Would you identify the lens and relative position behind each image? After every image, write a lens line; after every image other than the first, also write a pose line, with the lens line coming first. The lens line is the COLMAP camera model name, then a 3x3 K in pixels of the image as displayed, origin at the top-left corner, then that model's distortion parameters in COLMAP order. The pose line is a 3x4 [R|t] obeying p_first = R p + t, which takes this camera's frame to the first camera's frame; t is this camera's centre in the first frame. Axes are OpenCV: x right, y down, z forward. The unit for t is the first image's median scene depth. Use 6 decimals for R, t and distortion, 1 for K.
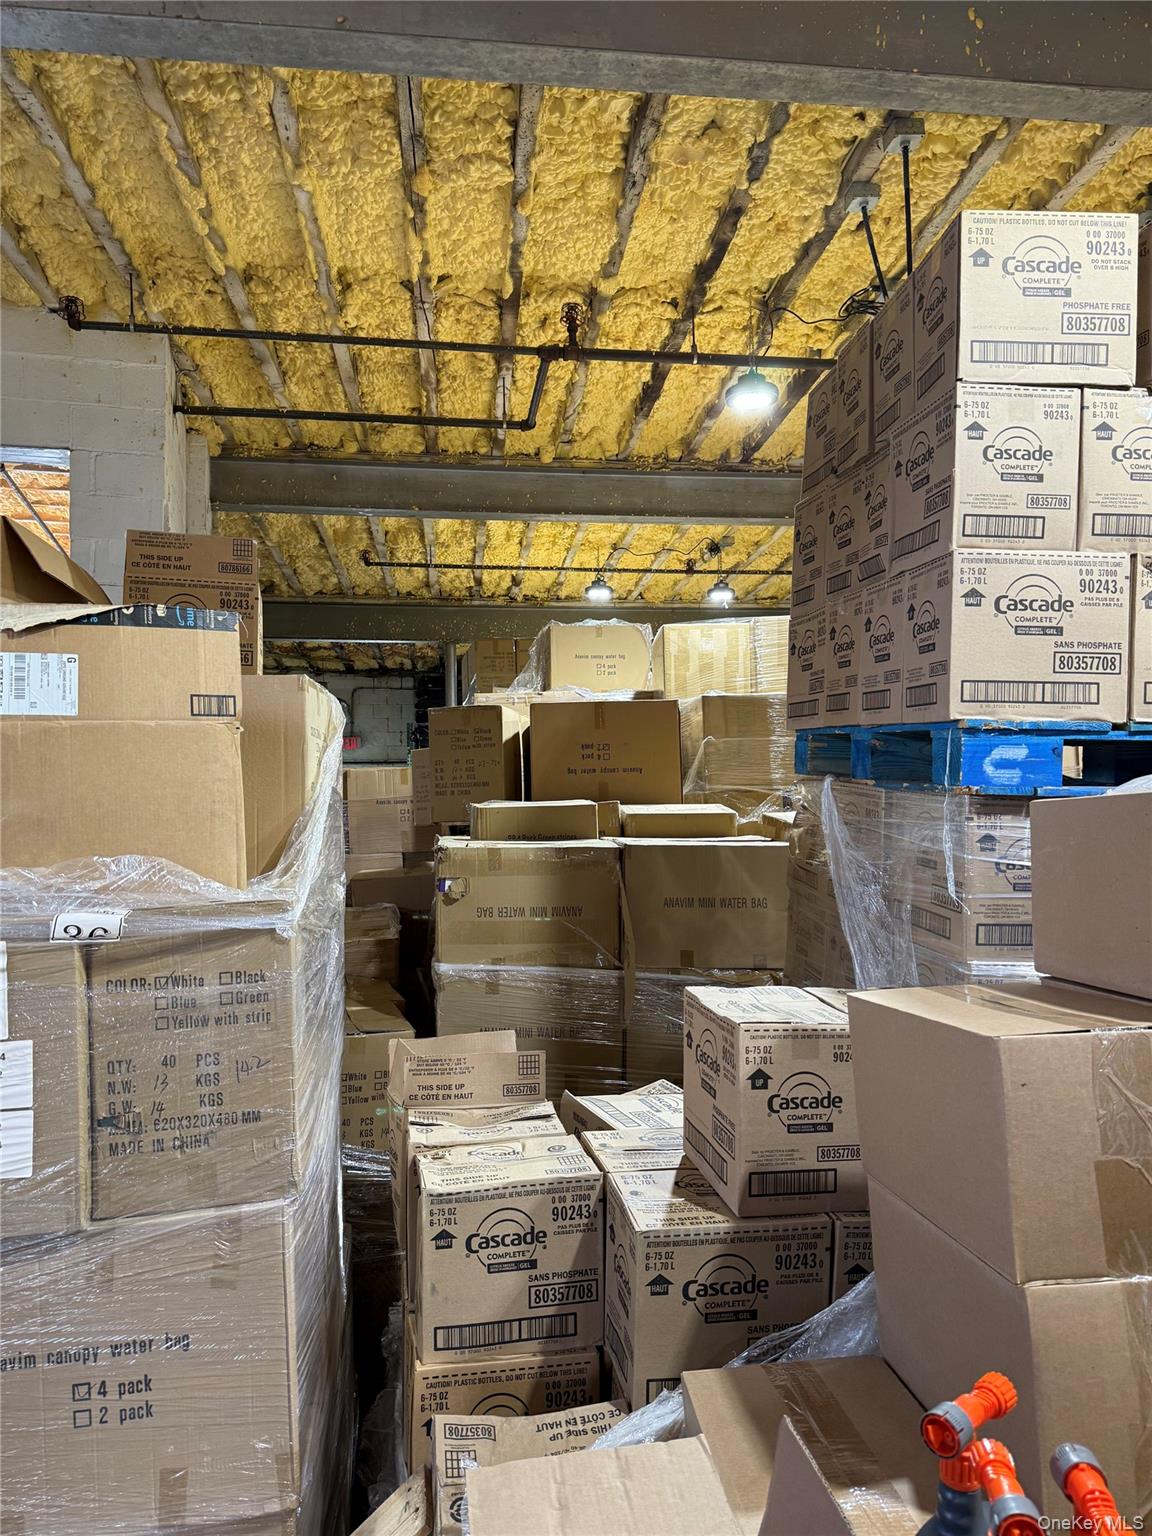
lens RADIAL K [[1064.7, 0, 576.0], [0, 1064.7, 768.0], [0, 0, 1]] dist [0.158239, -0.265565]
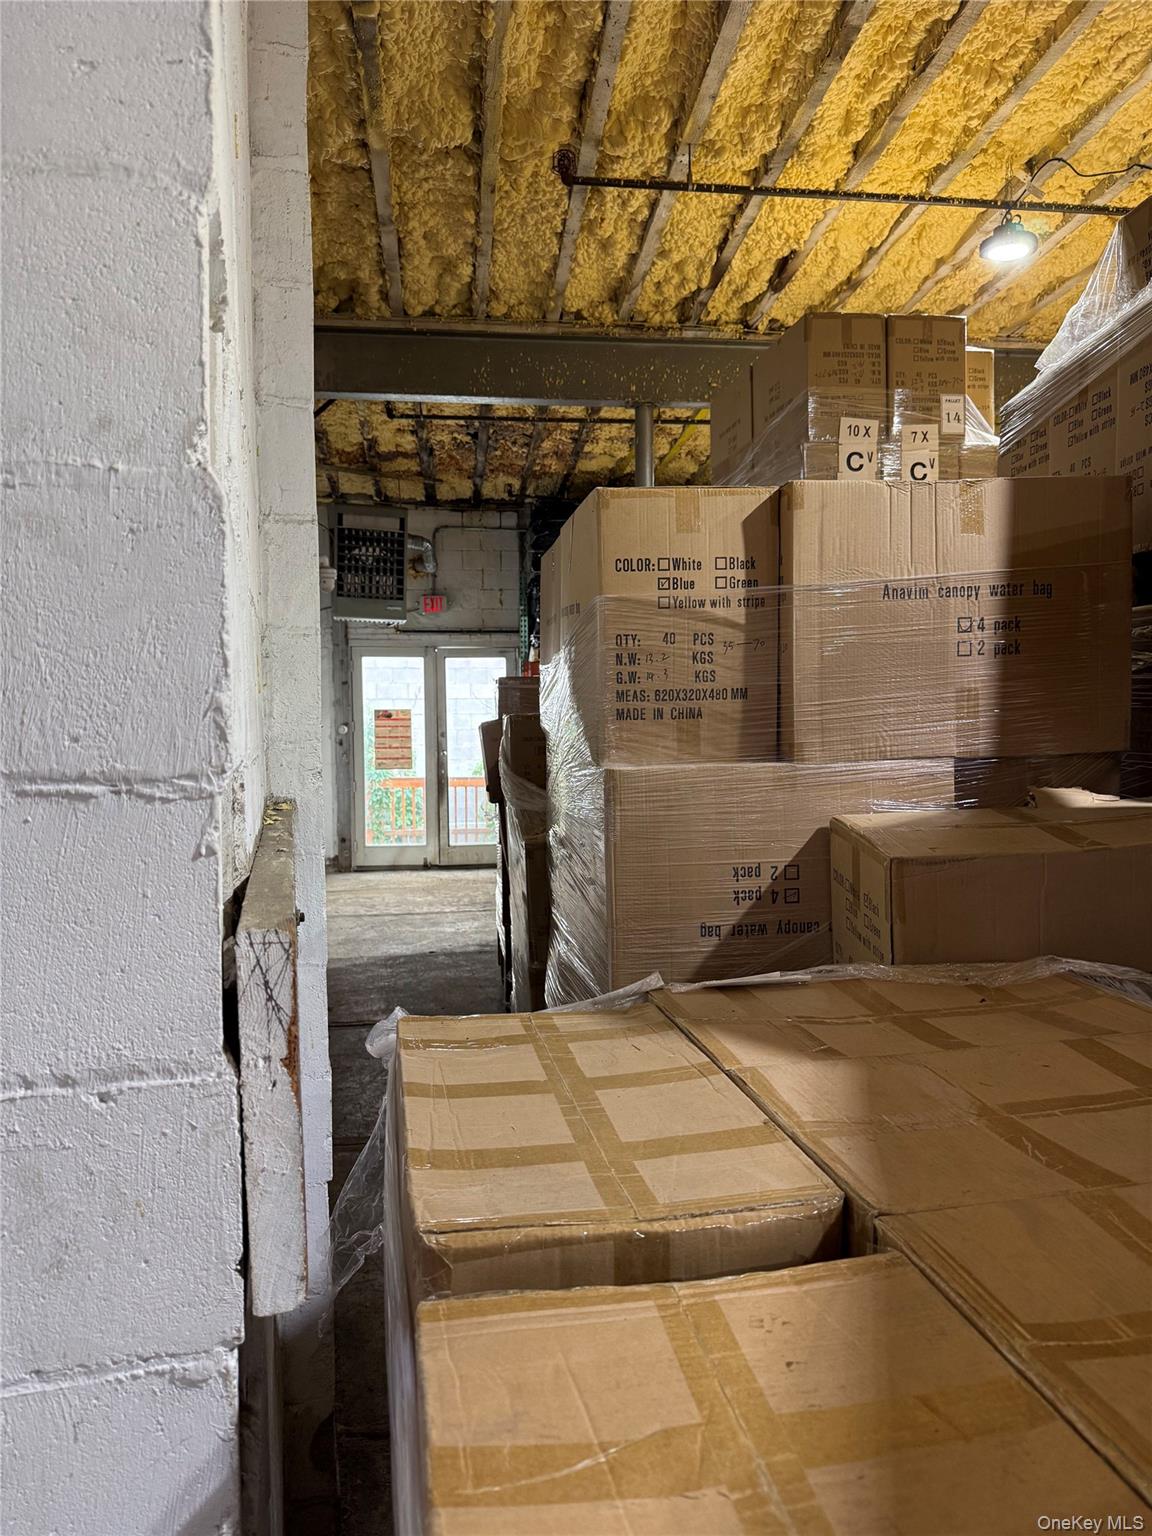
lens RADIAL K [[1064.7, 0, 576.0], [0, 1064.7, 768.0], [0, 0, 1]] dist [0.158239, -0.265565]
pose [[0.999941, 0.002989, -0.010401, -0.112012], [-0.002036, 0.995897, 0.090475, 0.022464], [0.010629, -0.090449, 0.995844, 0.287366]]
